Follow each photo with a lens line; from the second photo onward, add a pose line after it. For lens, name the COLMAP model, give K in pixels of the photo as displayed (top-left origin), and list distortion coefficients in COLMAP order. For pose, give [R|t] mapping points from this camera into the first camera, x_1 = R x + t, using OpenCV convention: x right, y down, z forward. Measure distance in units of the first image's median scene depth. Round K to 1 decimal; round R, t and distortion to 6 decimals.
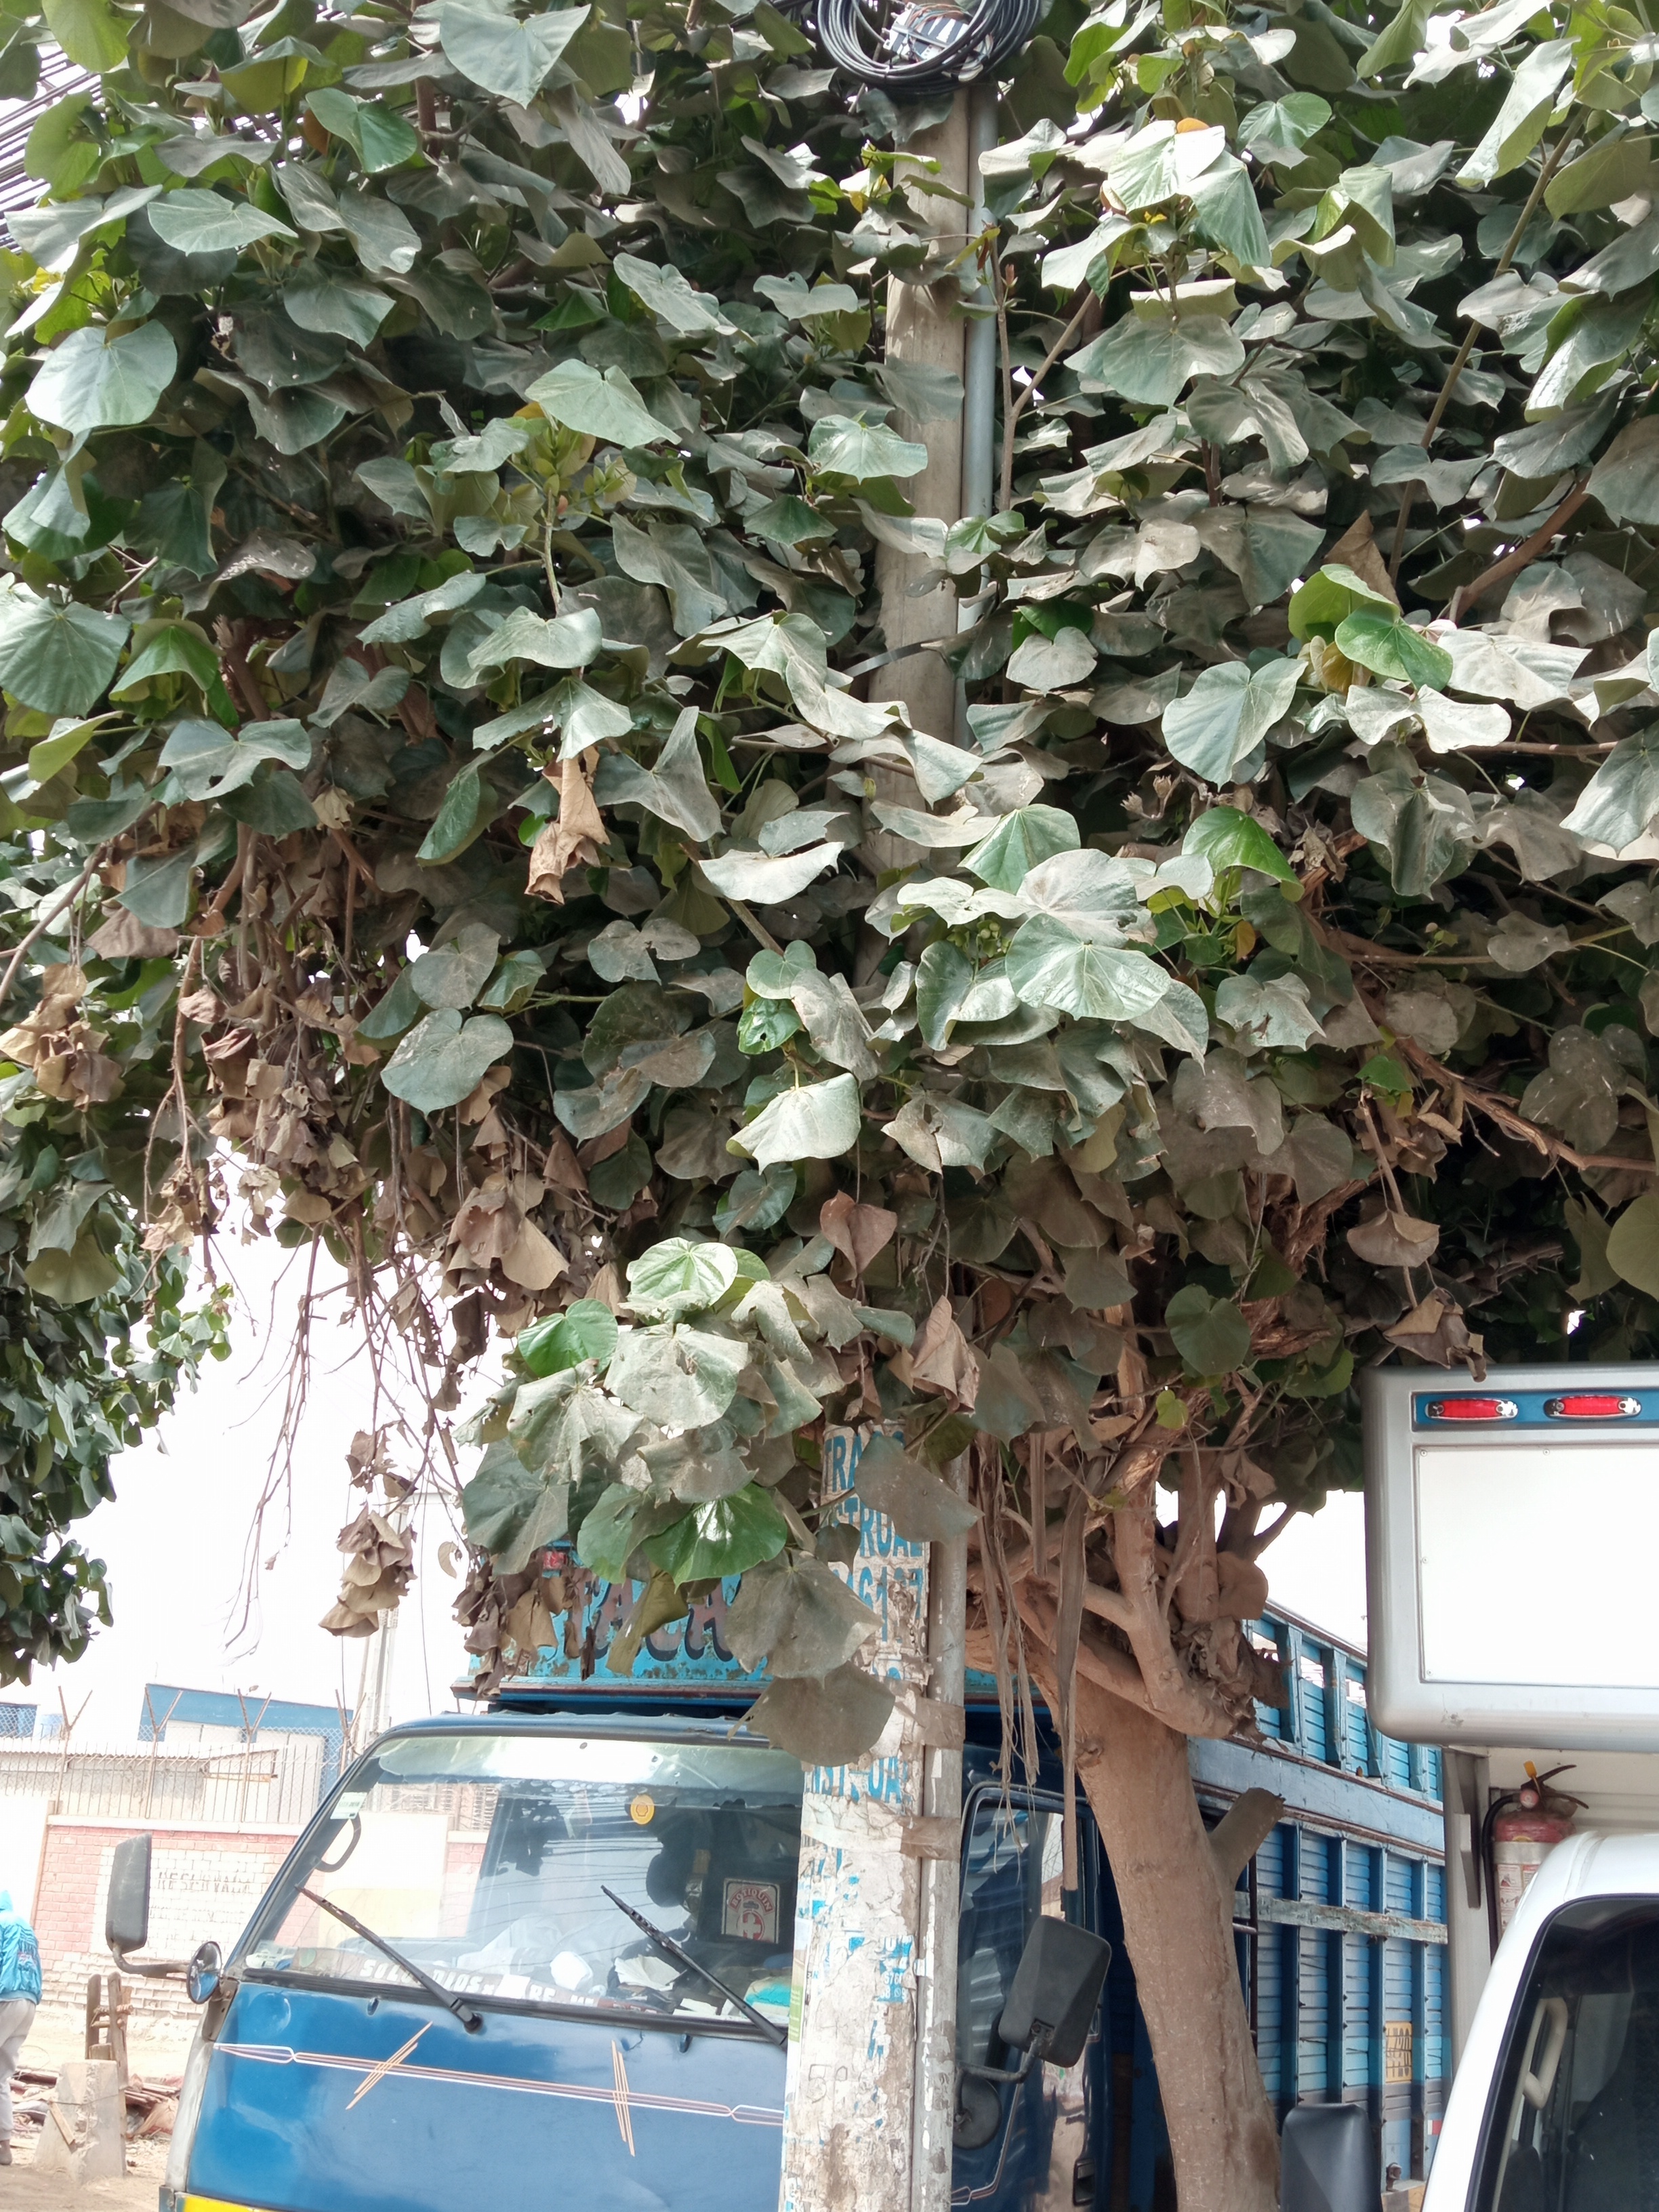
lens RADIAL K [[2231.4, 0, 829.5], [0, 2231.4, 1106.0], [0, 0, 1]] dist [0.023052, 0.004002]
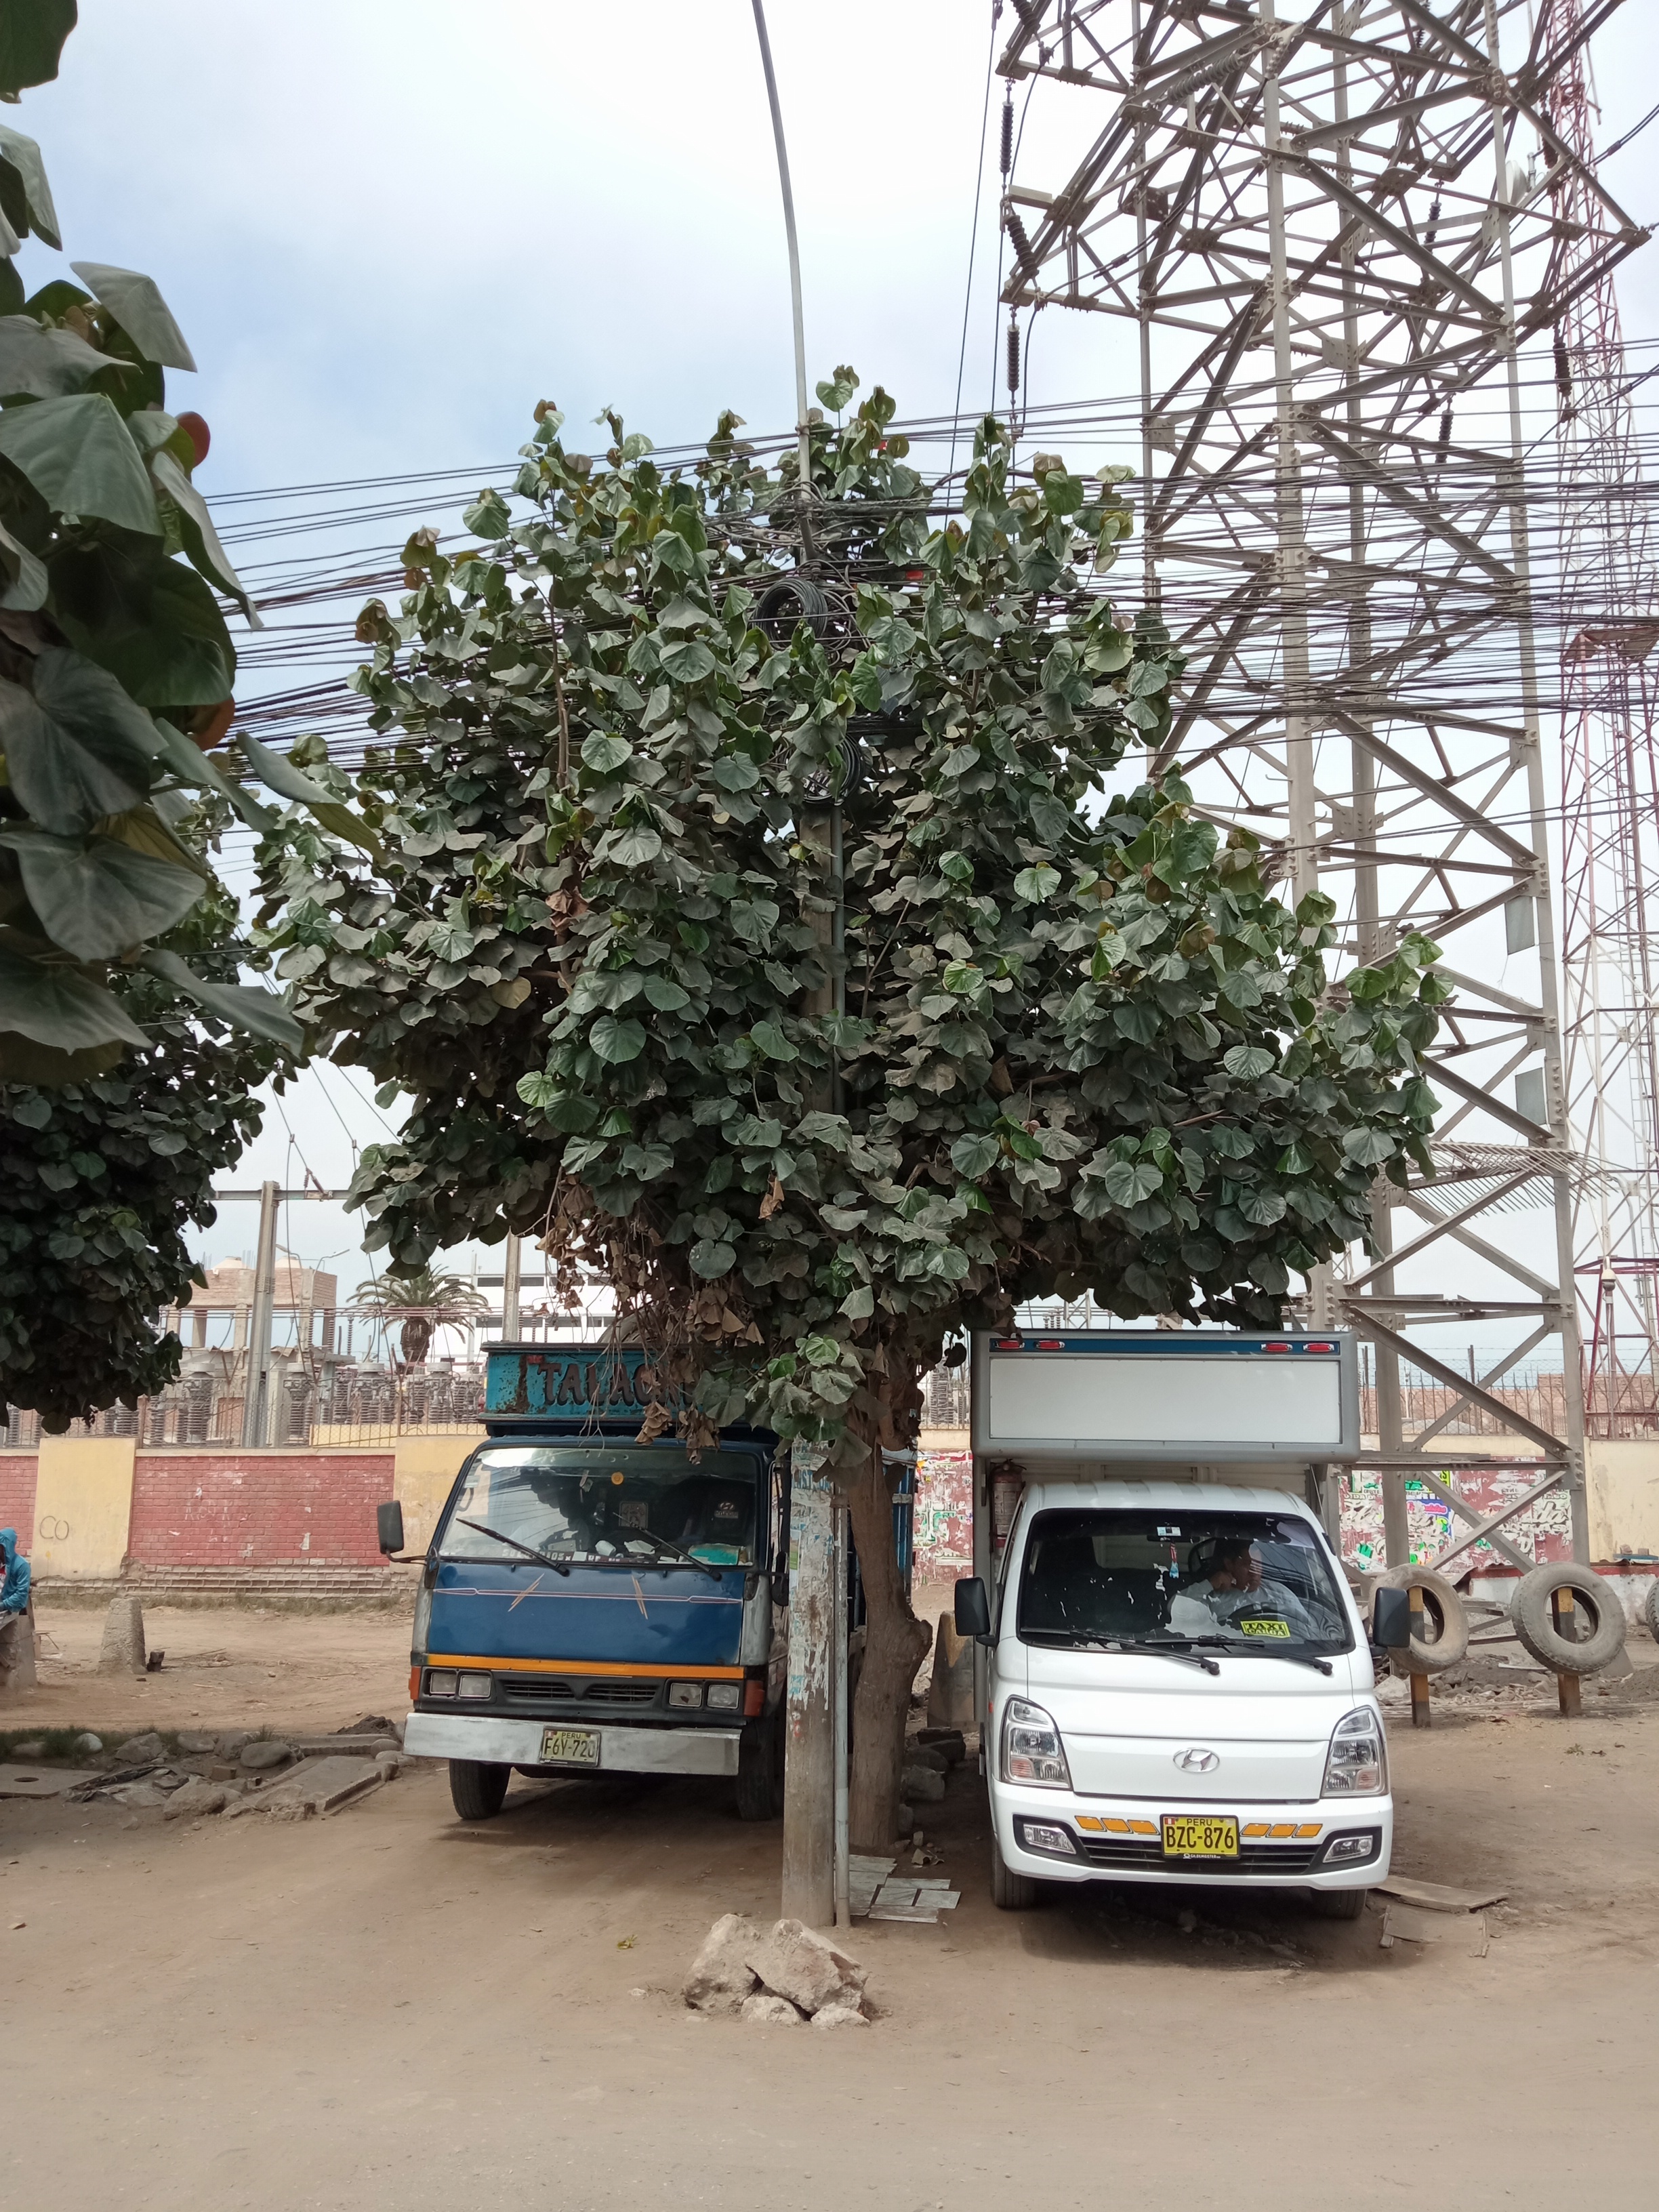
lens RADIAL K [[1846.3, 0, 829.5], [0, 1846.3, 1106.0], [0, 0, 1]] dist [0.123626, -0.193531]
pose [[0.950719, 0.006995, 0.309973, -0.769347], [-0.057215, 0.986534, 0.153223, -0.594618], [-0.304727, -0.163407, 0.938317, -1.280059]]
